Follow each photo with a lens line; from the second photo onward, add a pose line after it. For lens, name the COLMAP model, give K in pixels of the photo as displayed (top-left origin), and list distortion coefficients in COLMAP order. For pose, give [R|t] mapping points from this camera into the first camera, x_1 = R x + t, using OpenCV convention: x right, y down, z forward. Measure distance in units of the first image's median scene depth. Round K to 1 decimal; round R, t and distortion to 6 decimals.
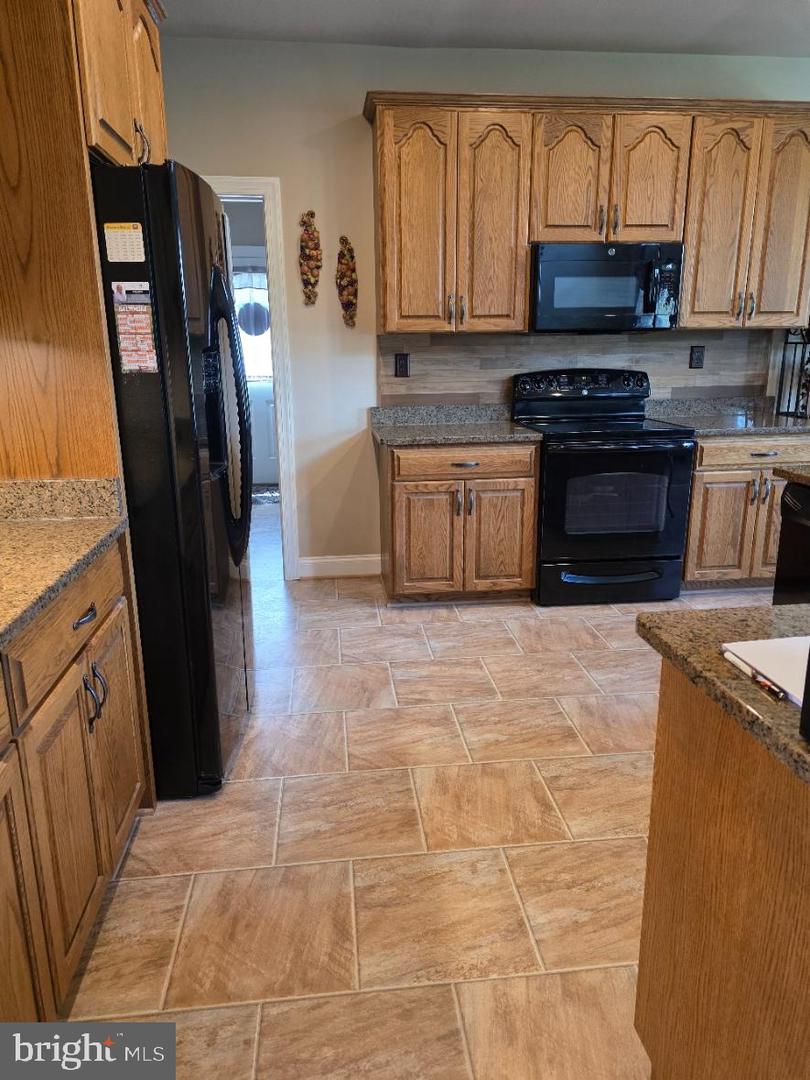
lens RADIAL K [[732.3, 0, 411.5], [0, 732.3, 528.2], [0, 0, 1]] dist [0.075234, -0.070675]
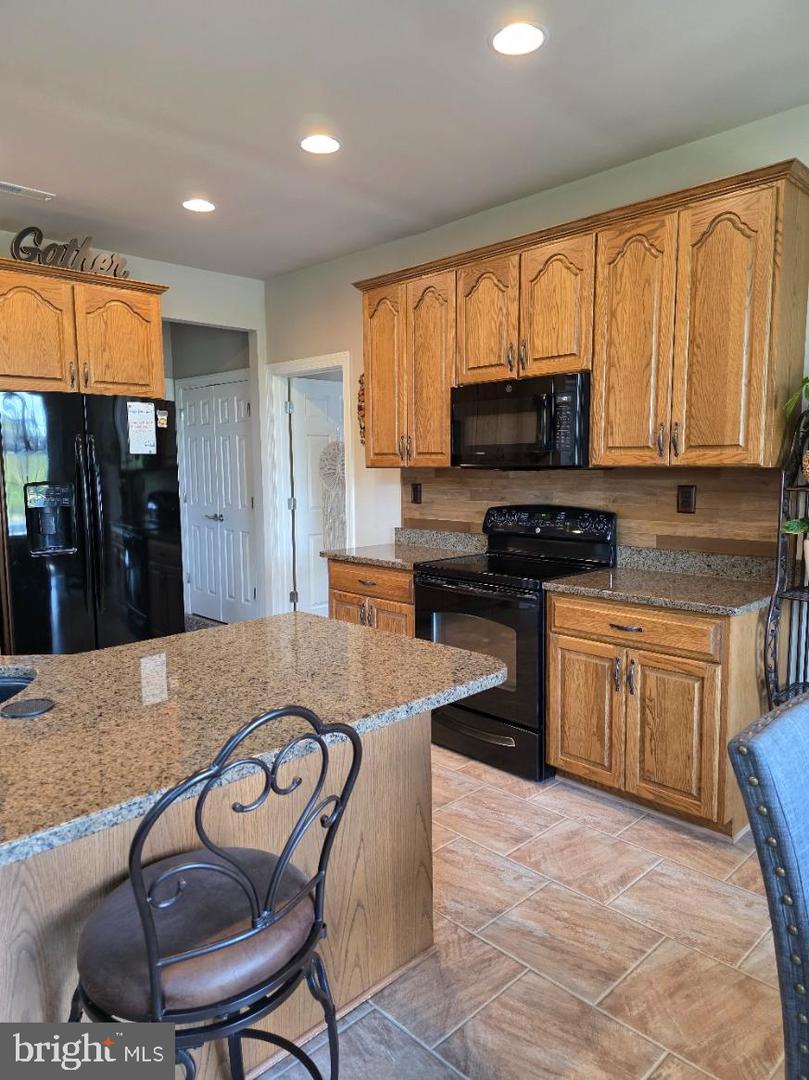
lens RADIAL K [[732.3, 0, 396.0], [0, 732.3, 540.1], [0, 0, 1]] dist [0.075234, -0.070675]
pose [[0.594224, 0.091651, -0.799061, 0.939670], [-0.190983, 0.981150, -0.029488, -0.121225], [0.781296, 0.170129, 0.600527, 0.339139]]
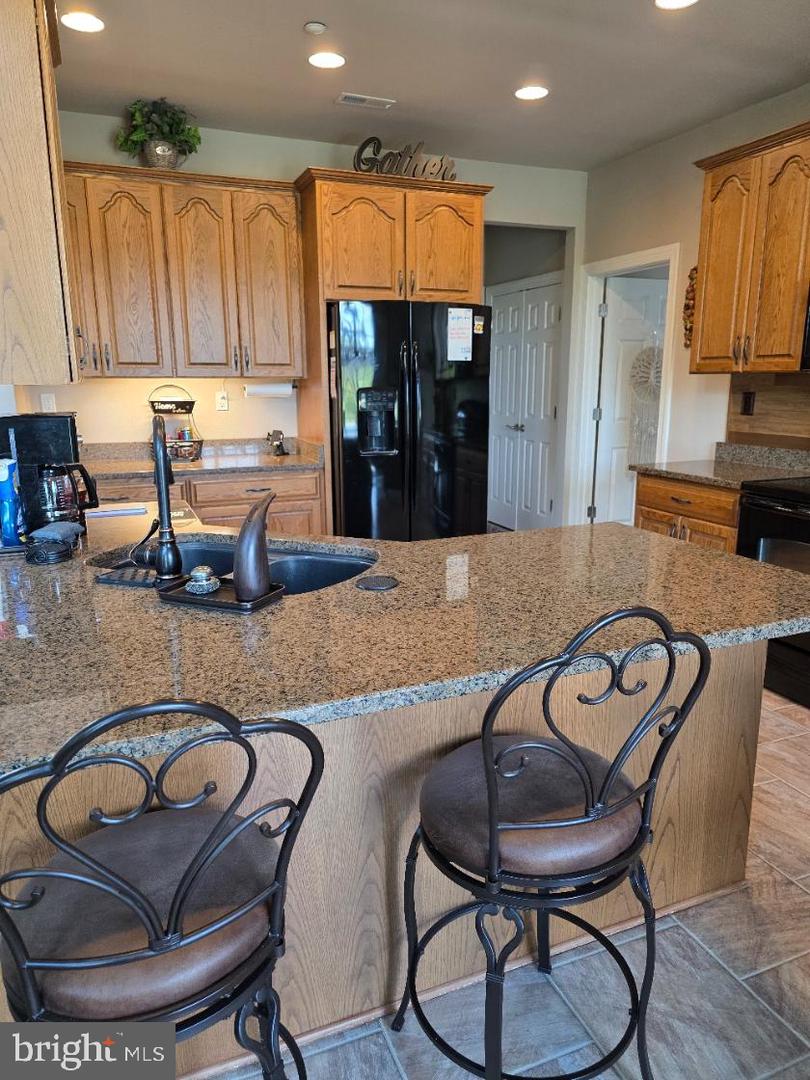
lens RADIAL K [[732.3, 0, 405.5], [0, 732.3, 537.0], [0, 0, 1]] dist [0.075234, -0.070675]
pose [[0.254978, 0.216654, -0.942362, 0.923922], [-0.231353, 0.959938, 0.158097, -0.107514], [0.938862, 0.177707, 0.294887, 0.322749]]
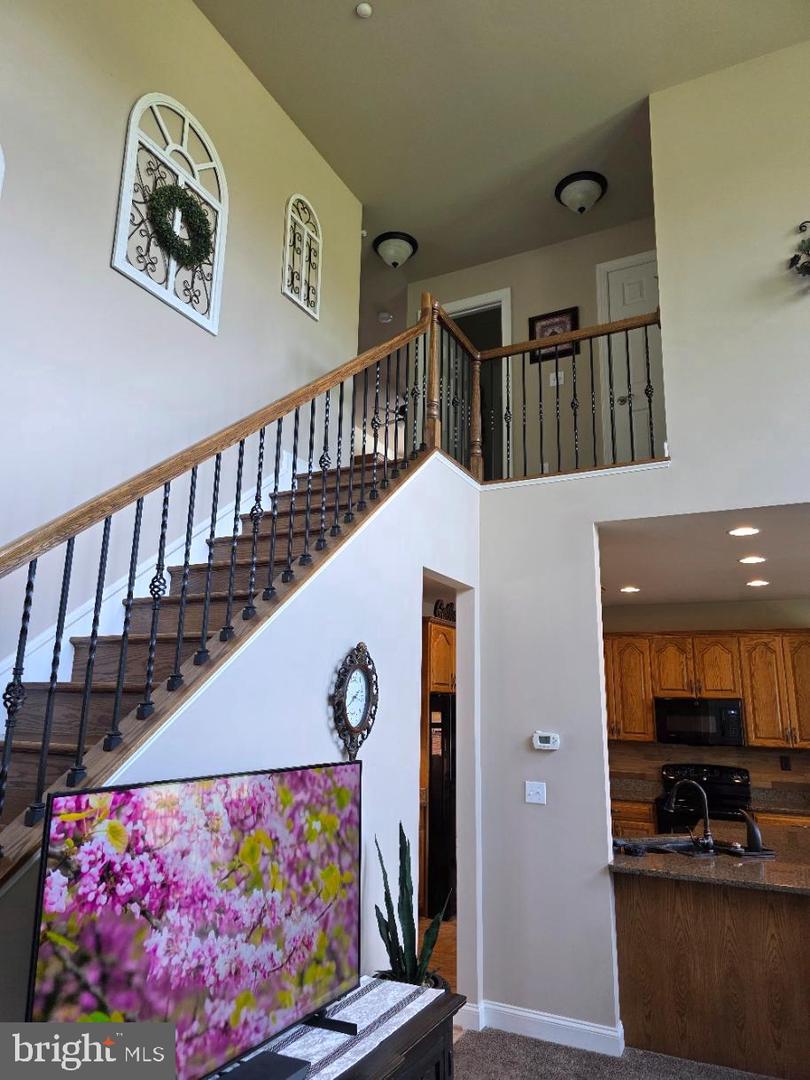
lens RADIAL K [[732.3, 0, 403.2], [0, 732.3, 539.4], [0, 0, 1]] dist [0.075234, -0.070675]
pose [[0.827848, -0.096386, -0.552610, 0.725308], [-0.162971, 0.901311, -0.401347, 0.134516], [0.536757, 0.422314, 0.730440, -0.963028]]
